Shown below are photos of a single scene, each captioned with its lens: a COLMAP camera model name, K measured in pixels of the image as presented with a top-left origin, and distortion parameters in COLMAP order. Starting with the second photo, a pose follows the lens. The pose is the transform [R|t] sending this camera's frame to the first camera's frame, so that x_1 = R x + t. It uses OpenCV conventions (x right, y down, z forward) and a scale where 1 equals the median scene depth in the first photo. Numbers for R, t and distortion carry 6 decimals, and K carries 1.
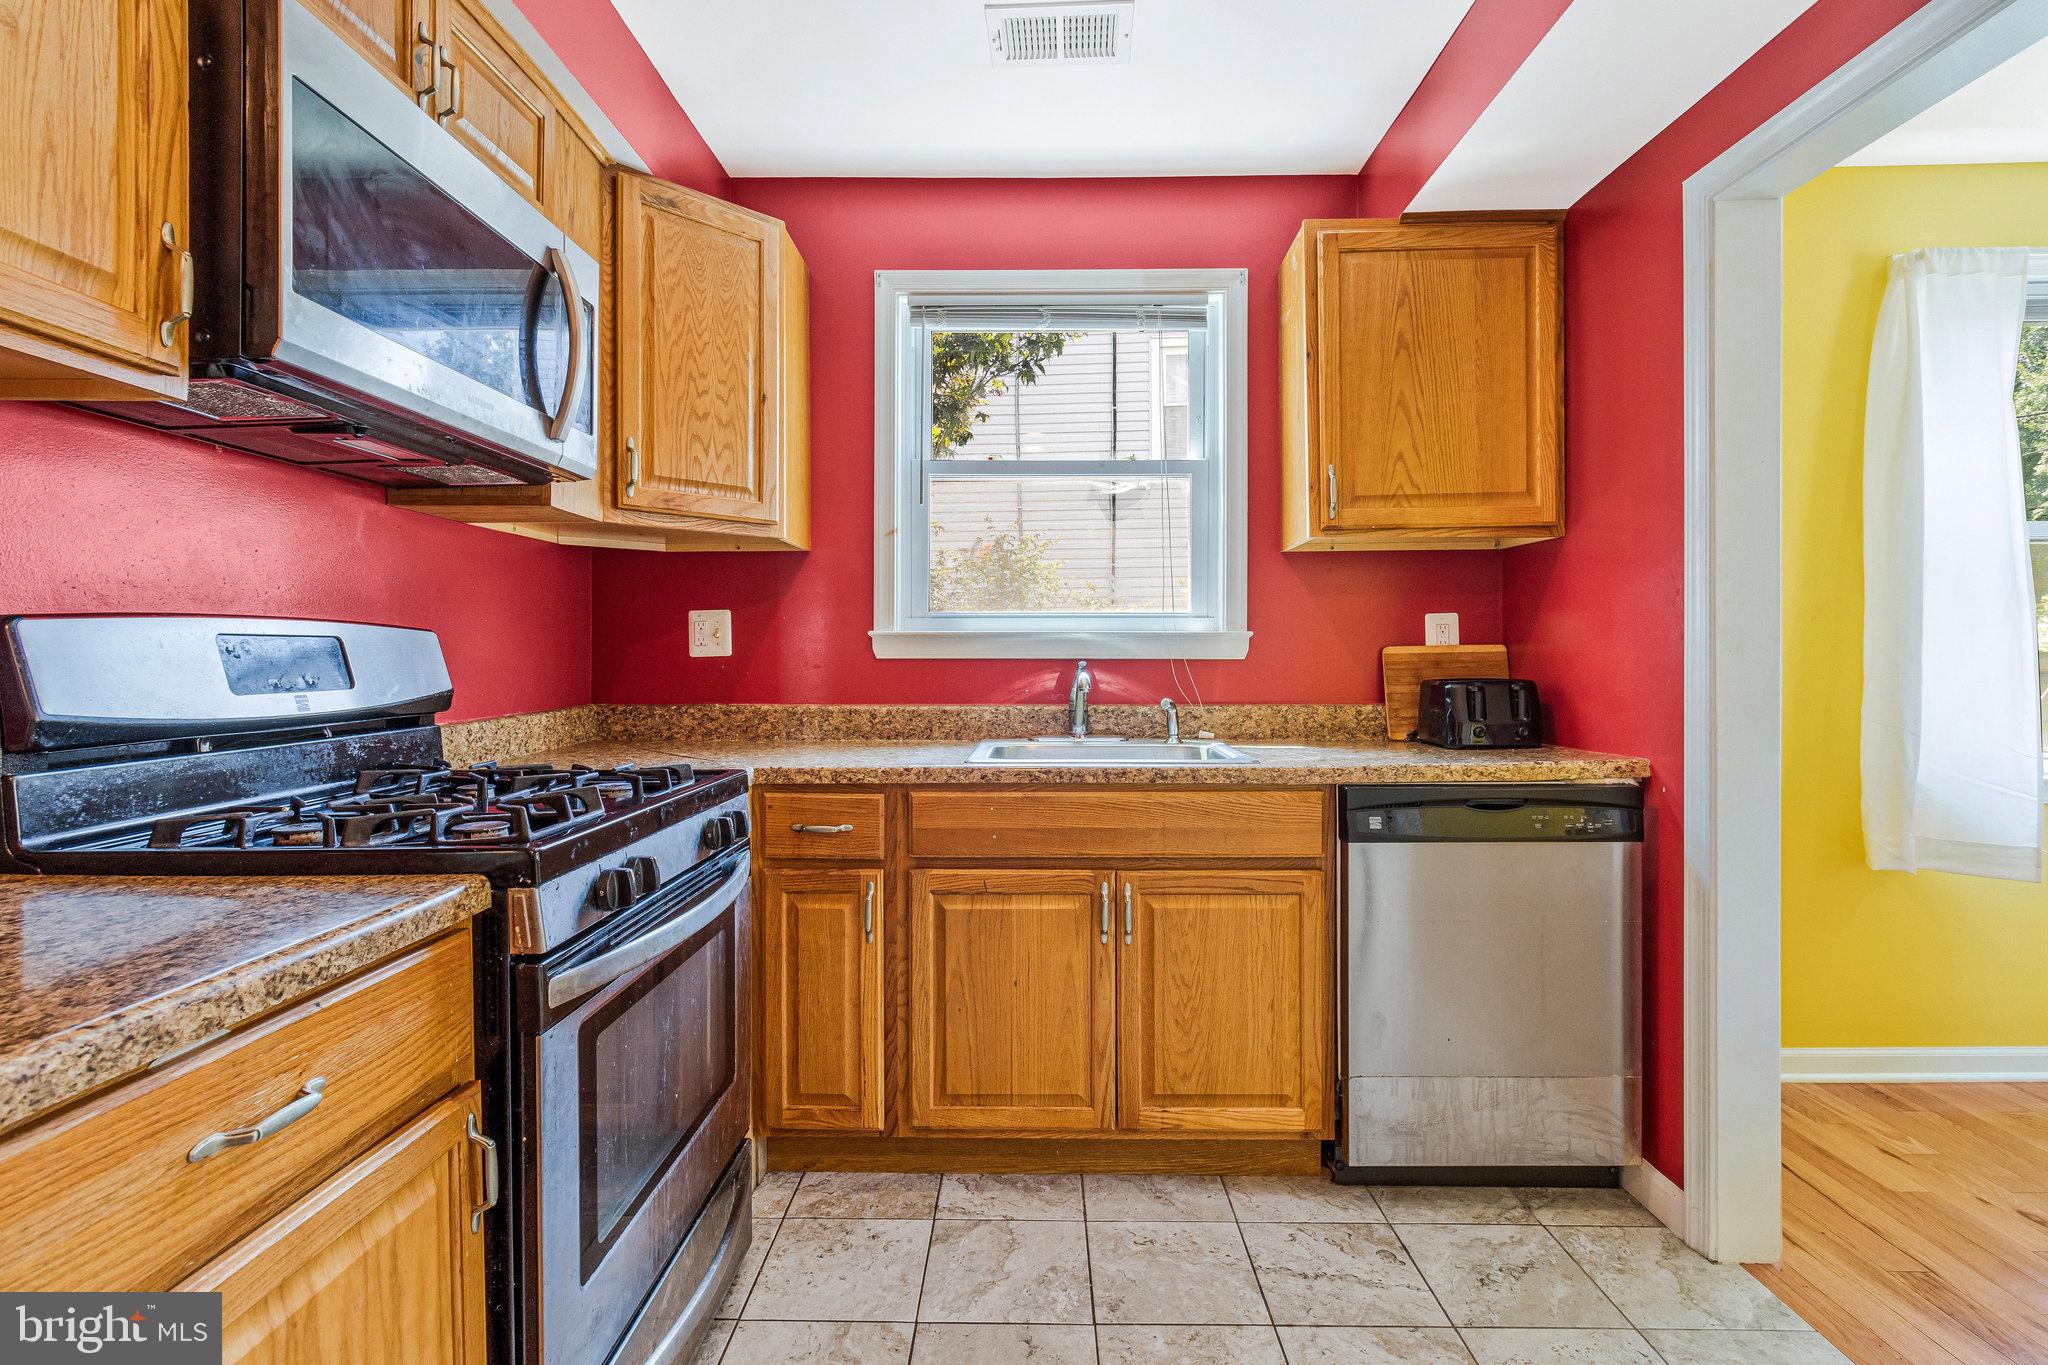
lens RADIAL K [[980.1, 0, 1027.9], [0, 980.1, 667.8], [0, 0, 1]] dist [0.002440, 0.001561]
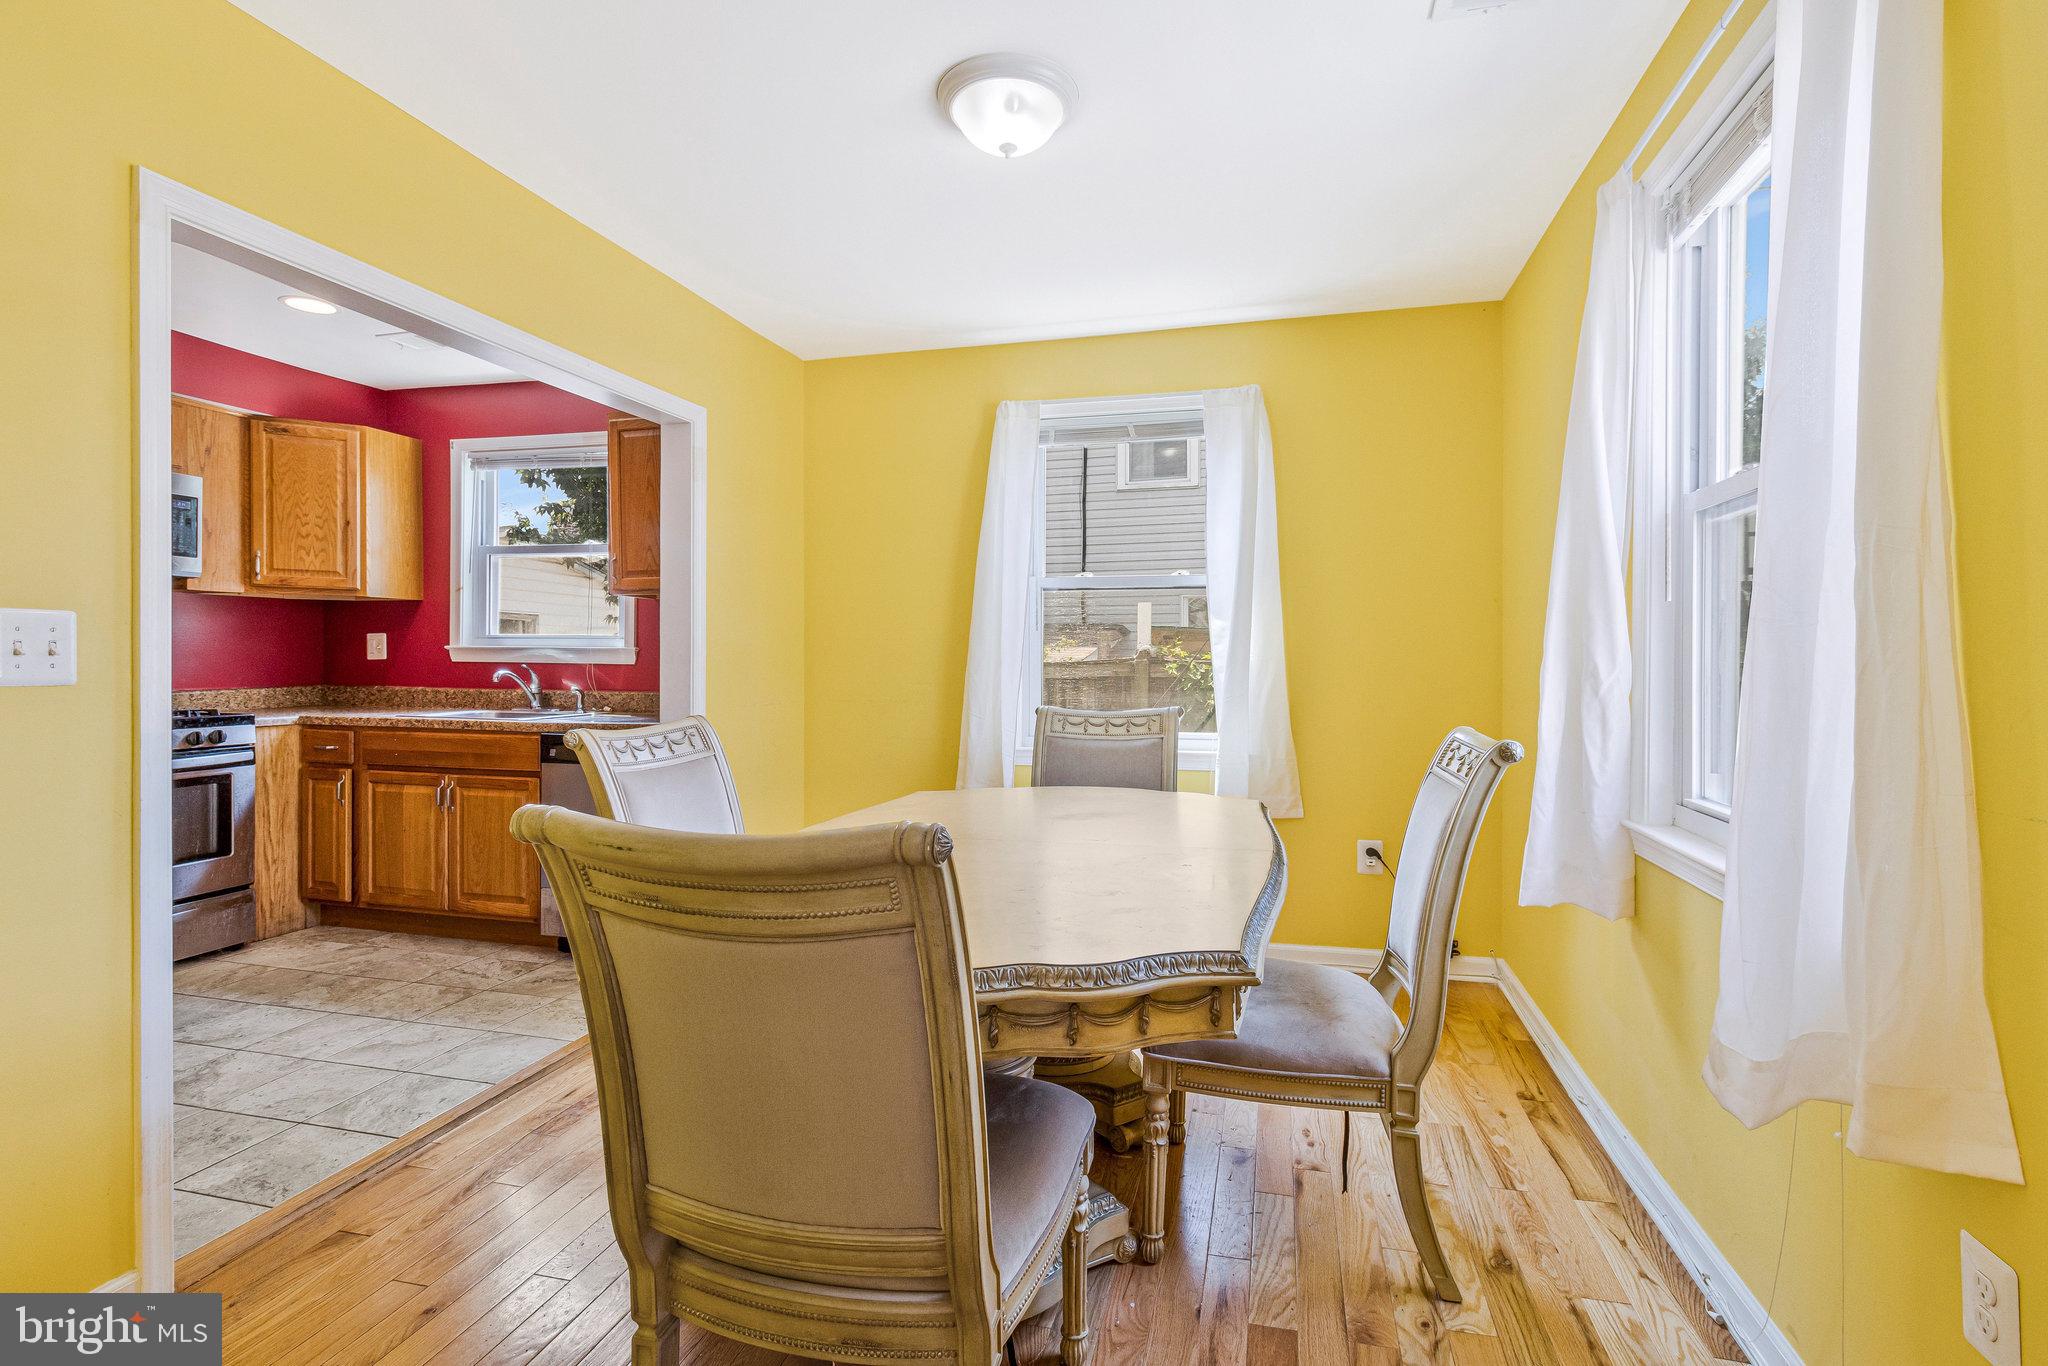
lens RADIAL K [[980.1, 0, 1027.9], [0, 980.1, 668.3], [0, 0, 1]] dist [0.002440, 0.001561]
pose [[0.971544, 0.012164, -0.236546, 1.474802], [-0.012316, 0.999924, 0.000833, -0.013542], [0.236539, 0.002104, 0.971620, -0.533550]]
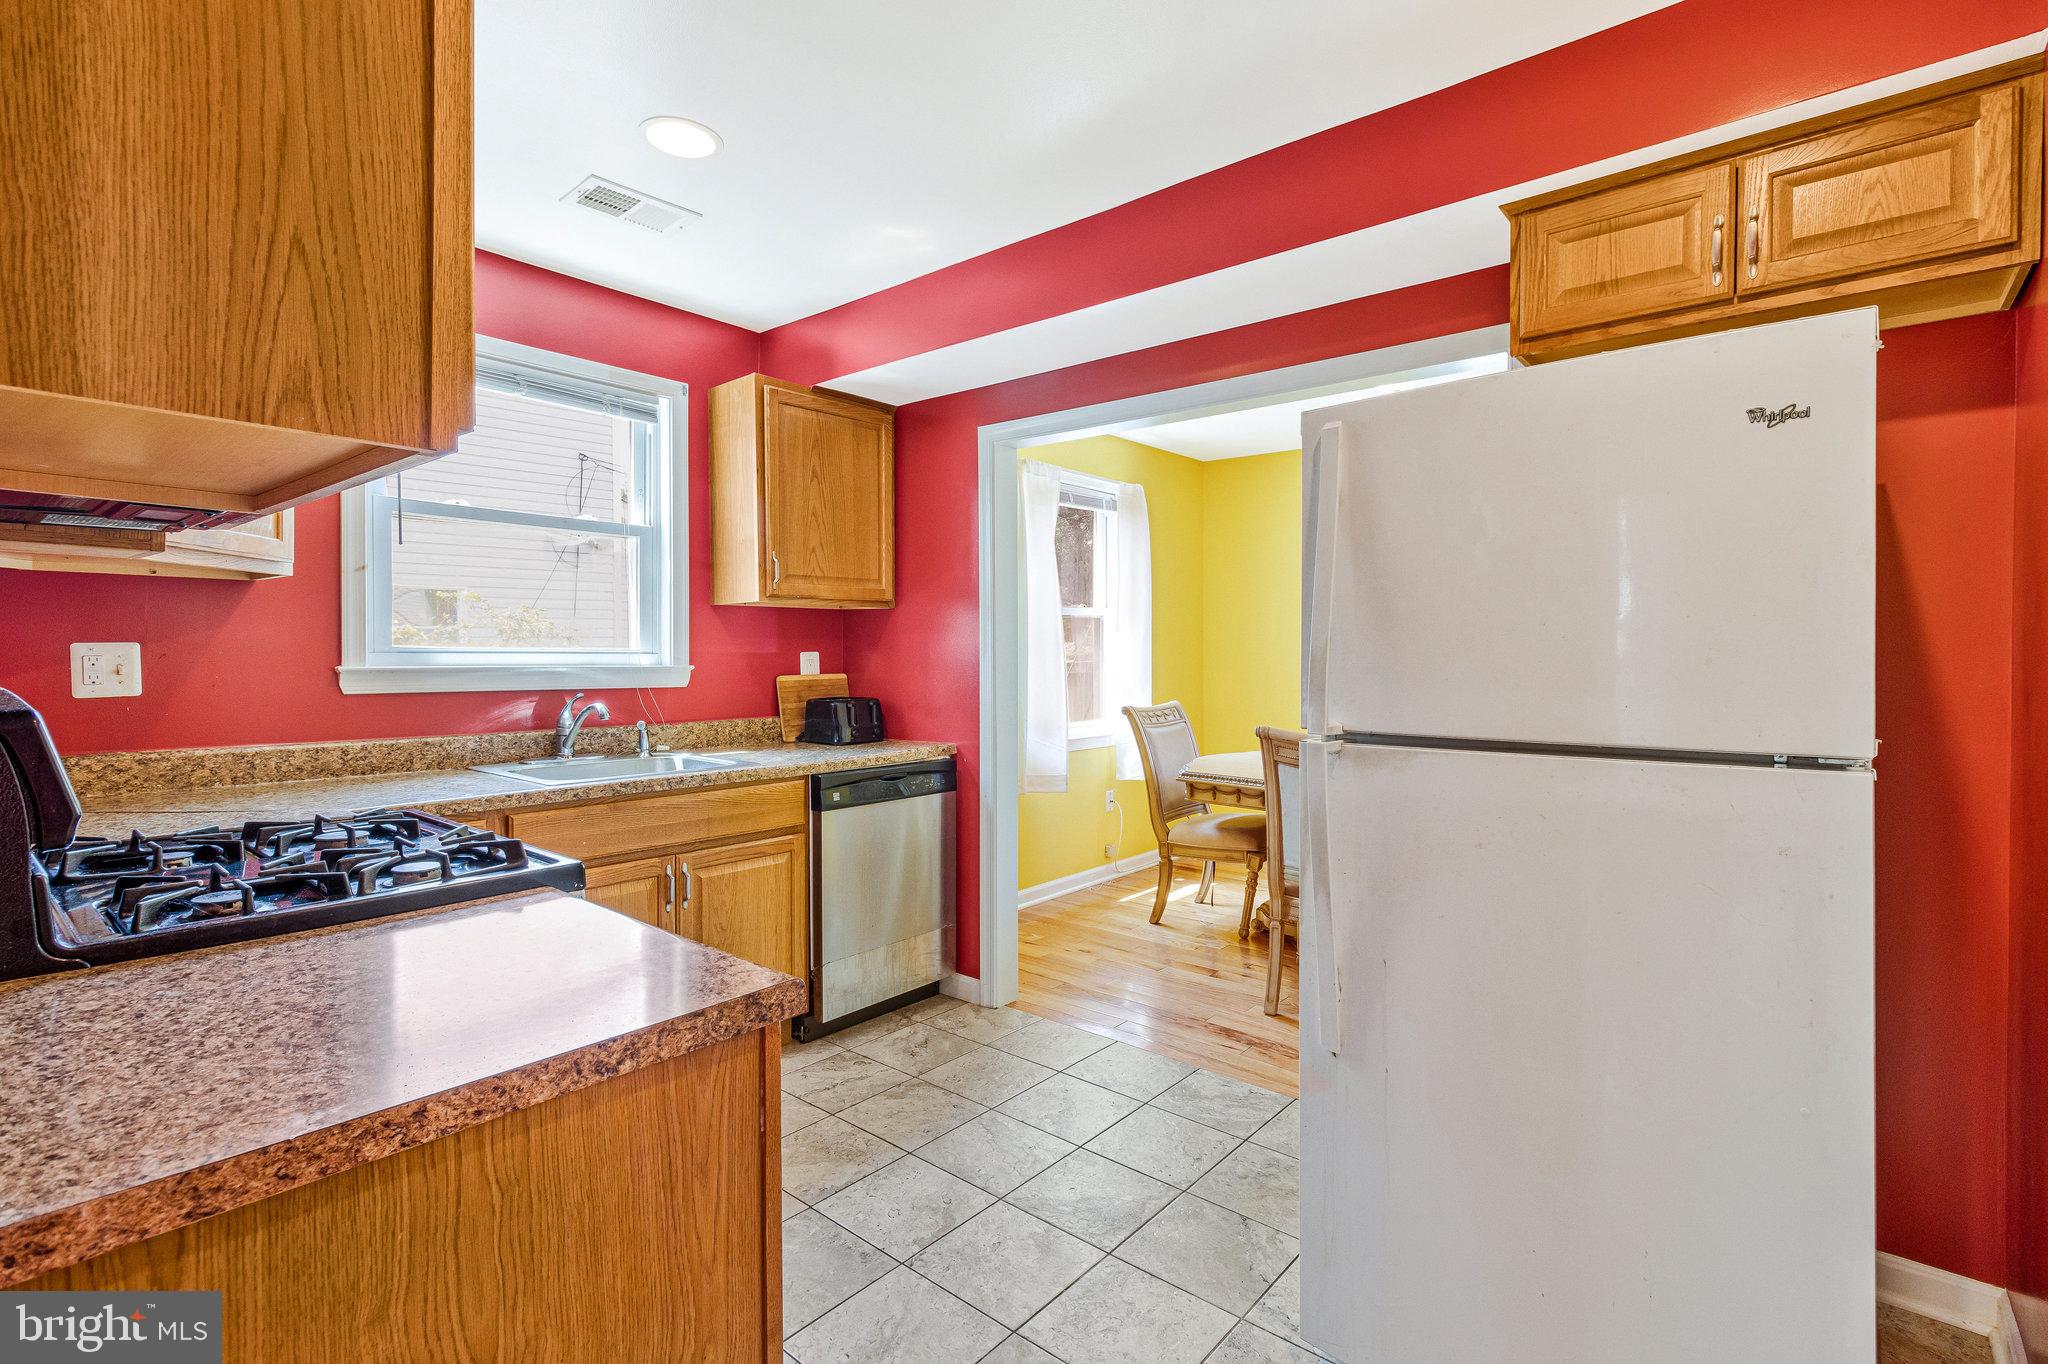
lens RADIAL K [[959.7, 0, 1030.1], [0, 959.7, 665.3], [0, 0, 1]] dist [0.003305, 0.000649]
pose [[0.633582, -0.004295, 0.773664, -0.548548], [0.002901, 0.999991, 0.003176, -0.046782], [-0.773670, 0.000232, 0.633588, -0.173727]]
